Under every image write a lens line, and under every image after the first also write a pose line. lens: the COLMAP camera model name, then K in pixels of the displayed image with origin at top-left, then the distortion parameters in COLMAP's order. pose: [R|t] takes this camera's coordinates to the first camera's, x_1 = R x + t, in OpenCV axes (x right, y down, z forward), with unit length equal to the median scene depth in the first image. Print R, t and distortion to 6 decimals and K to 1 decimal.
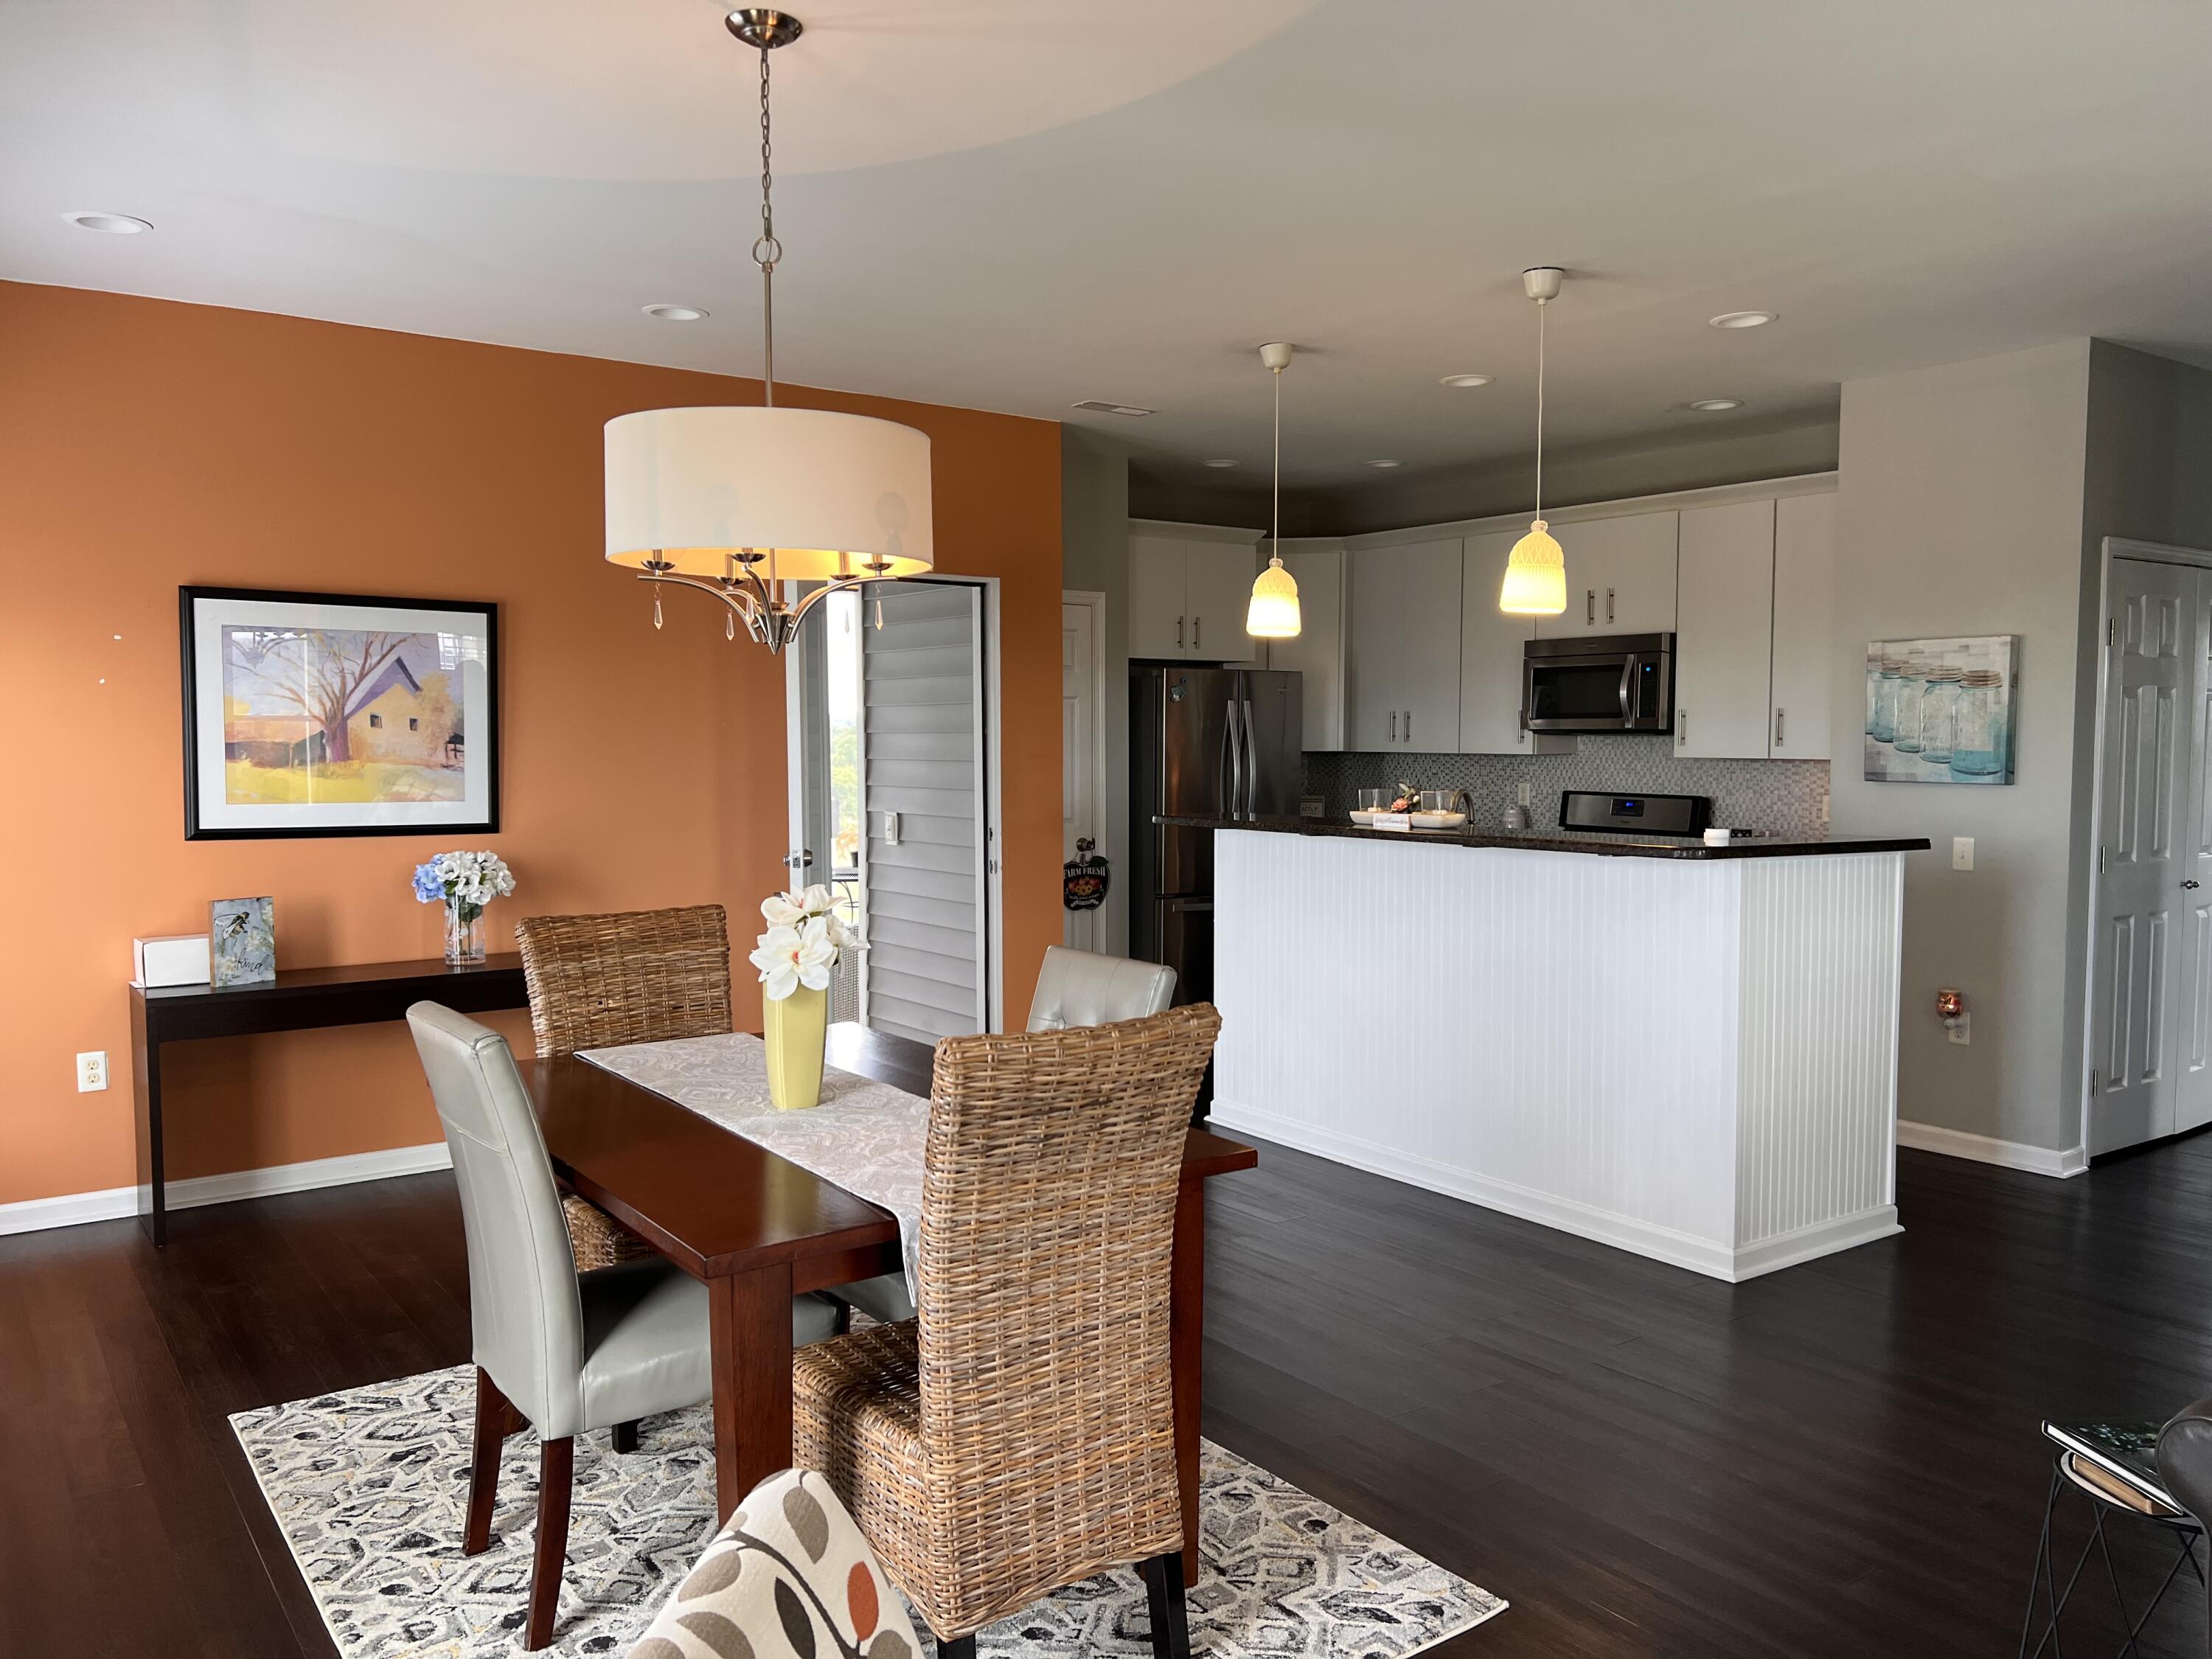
lens RADIAL K [[1634.1, 0, 1112.1], [0, 1634.1, 823.6], [0, 0, 1]] dist [0.069632, -0.078388]
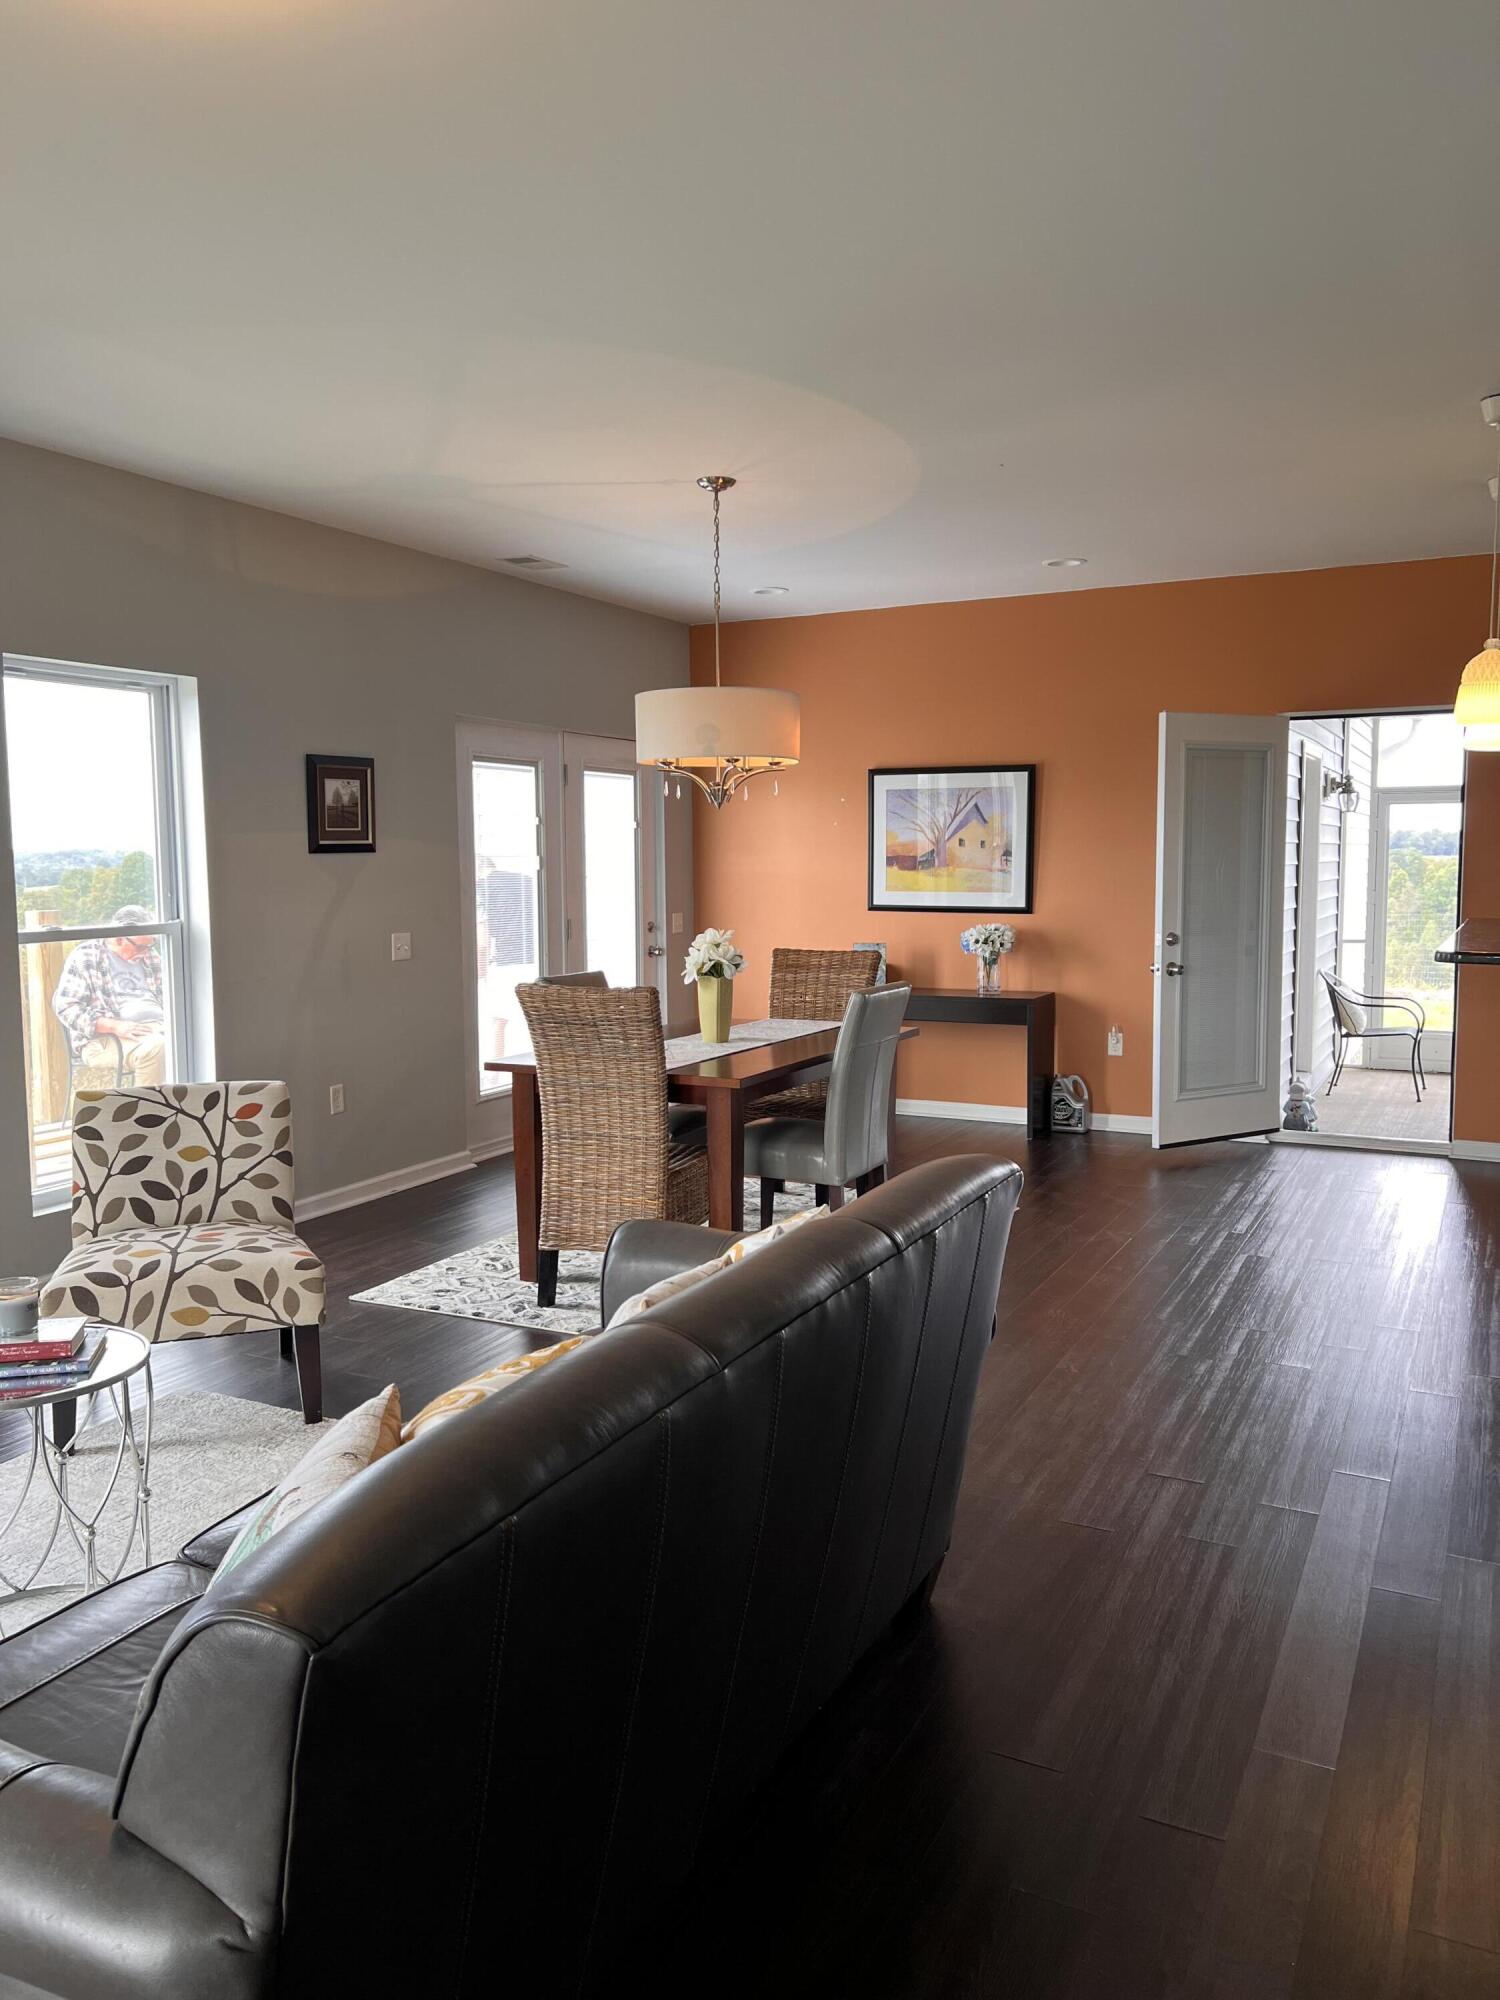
lens RADIAL K [[1507.0, 0, 741.8], [0, 1507.0, 949.7], [0, 0, 1]] dist [-0.007151, -0.062658]
pose [[0.453911, 0.051490, -0.889558, 0.796882], [-0.040385, 0.998492, 0.037188, -0.002591], [0.890131, 0.019044, 0.455306, 0.125280]]
